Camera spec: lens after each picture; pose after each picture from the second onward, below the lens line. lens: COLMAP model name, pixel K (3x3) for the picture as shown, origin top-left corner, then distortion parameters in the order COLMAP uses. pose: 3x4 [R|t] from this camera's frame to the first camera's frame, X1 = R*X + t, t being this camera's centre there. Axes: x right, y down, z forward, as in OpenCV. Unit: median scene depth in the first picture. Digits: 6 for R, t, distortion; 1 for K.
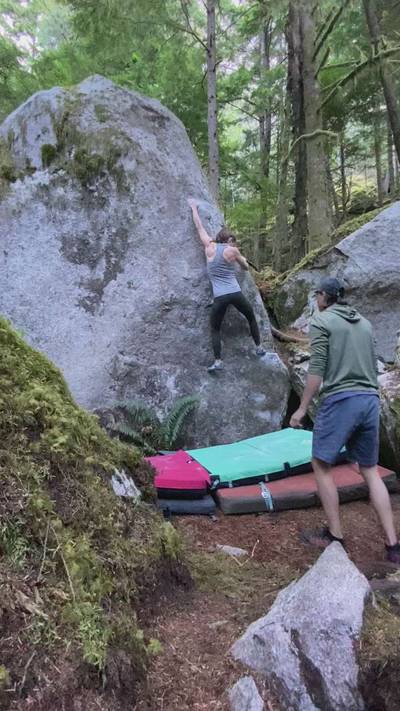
lens RADIAL K [[337.5, 0, 201.9], [0, 337.5, 358.9], [0, 0, 1]] dist [0.023533, -0.037357]
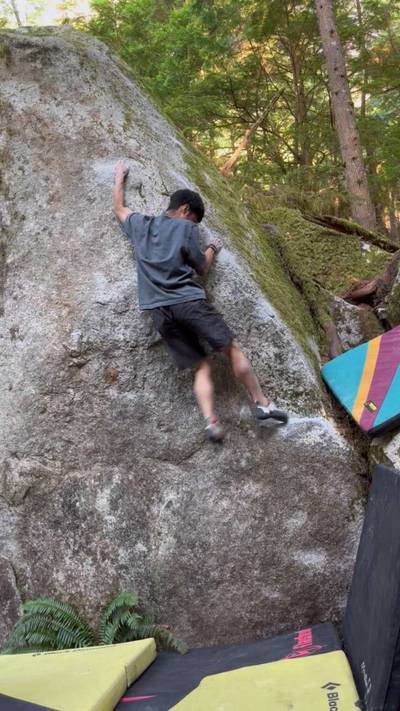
lens RADIAL K [[589.7, 0, 201.9], [0, 589.7, 355.9], [0, 0, 1]] dist [0.061212, -0.051820]
pose [[0.911622, -0.168419, -0.374941, 0.447495], [0.109059, 0.978613, -0.174418, 0.028163], [0.396298, 0.118113, 0.910493, 0.215421]]
